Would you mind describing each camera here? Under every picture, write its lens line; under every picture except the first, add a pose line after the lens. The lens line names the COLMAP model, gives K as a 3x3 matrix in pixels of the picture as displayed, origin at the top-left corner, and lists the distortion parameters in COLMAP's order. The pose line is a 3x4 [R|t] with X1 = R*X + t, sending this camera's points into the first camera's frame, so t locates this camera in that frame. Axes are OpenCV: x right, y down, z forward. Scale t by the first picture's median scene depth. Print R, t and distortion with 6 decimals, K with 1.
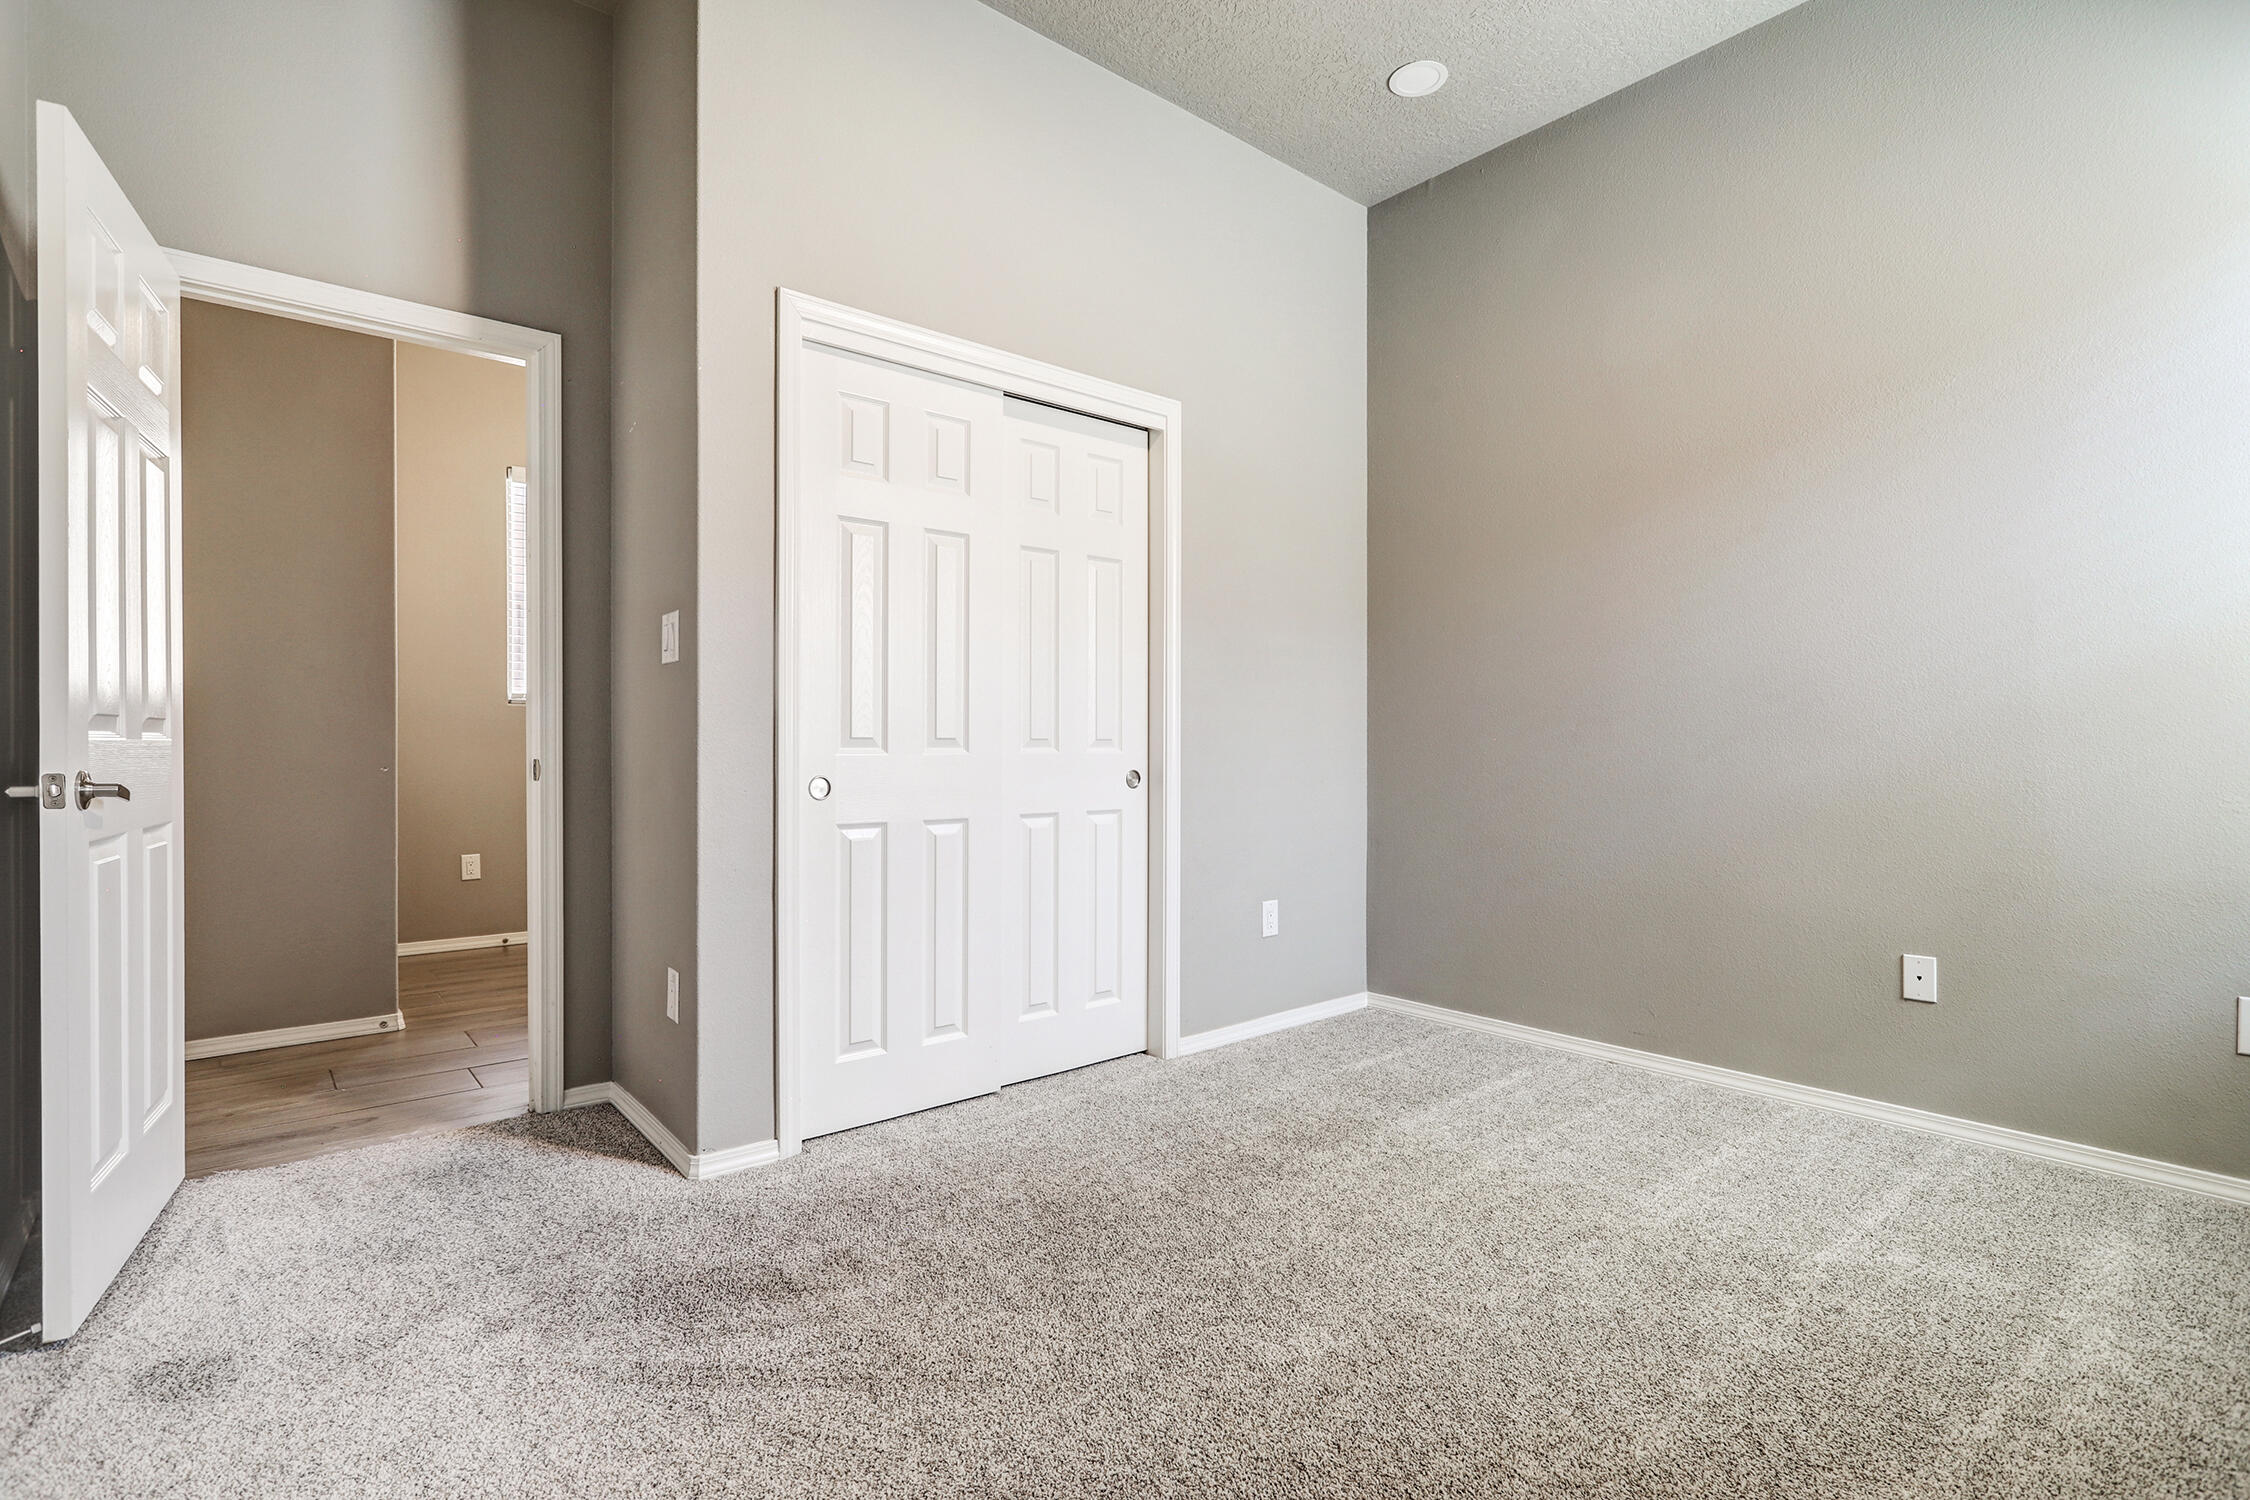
lens RADIAL K [[1058.0, 0, 1138.7], [0, 1058.0, 748.7], [0, 0, 1]] dist [0.000739, 0.000052]
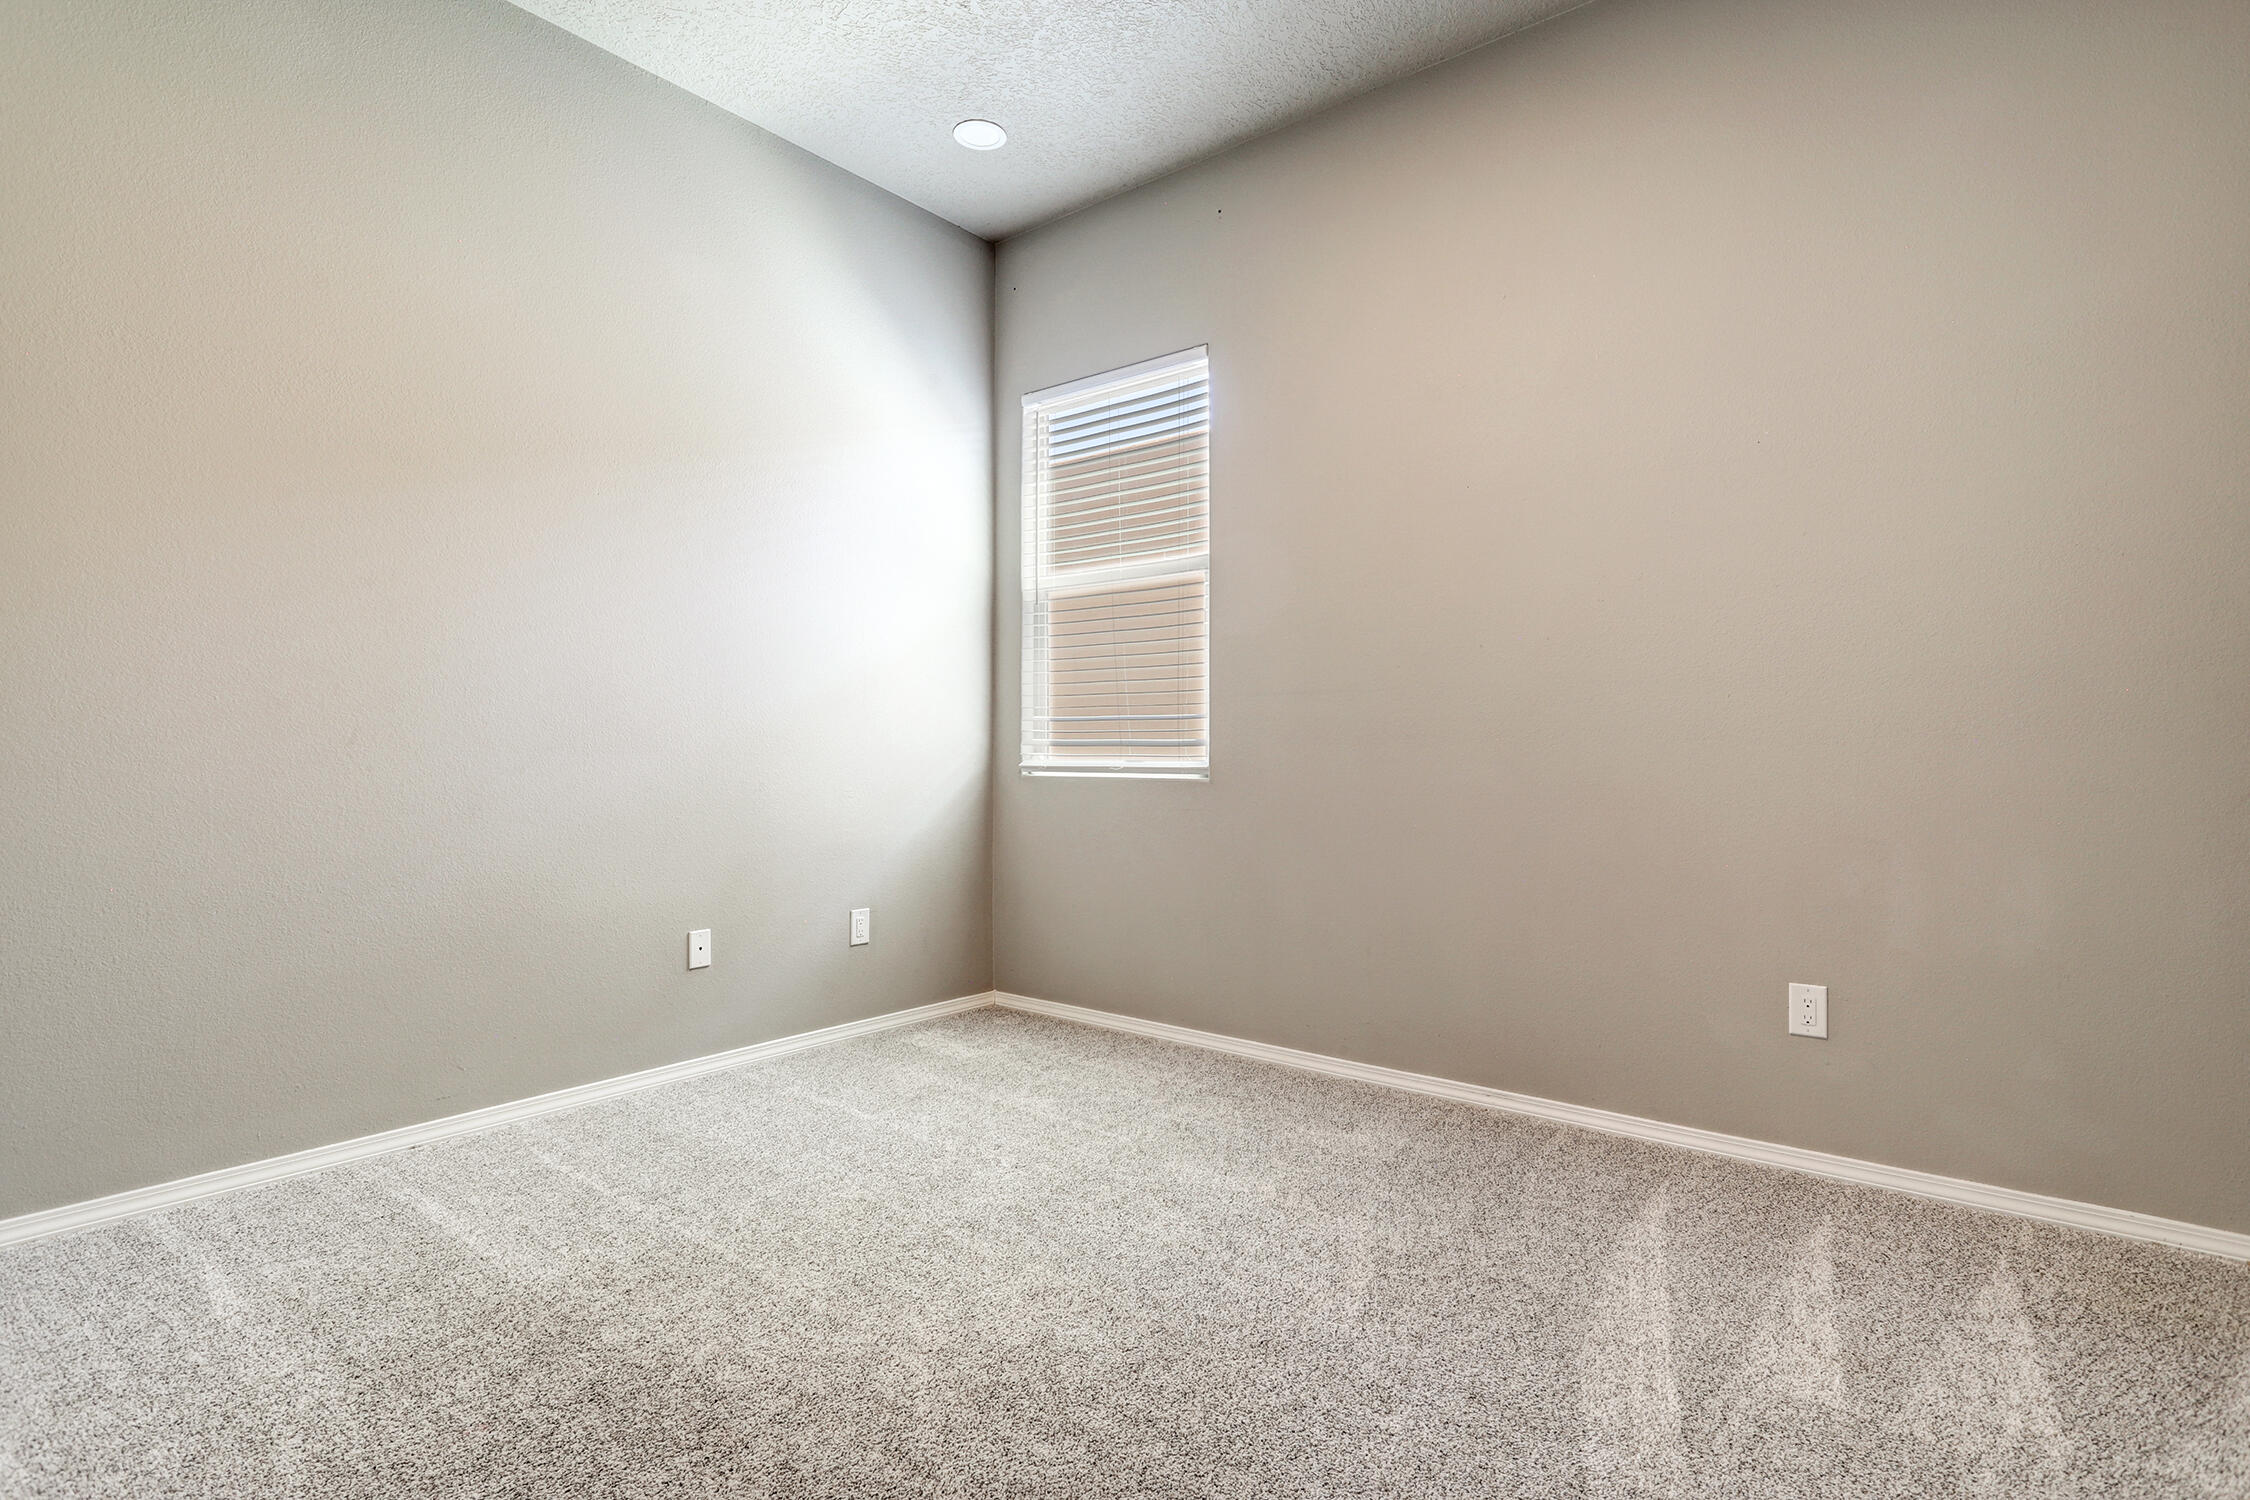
lens RADIAL K [[1098.5, 0, 1125.0], [0, 1098.5, 750.0], [0, 0, 1]] dist [-0.001300, -0.000336]
pose [[-0.184007, 0.004133, 0.982916, -0.579576], [0.000842, 0.999991, -0.004048, -0.003966], [-0.982925, 0.000083, -0.184009, 0.751135]]
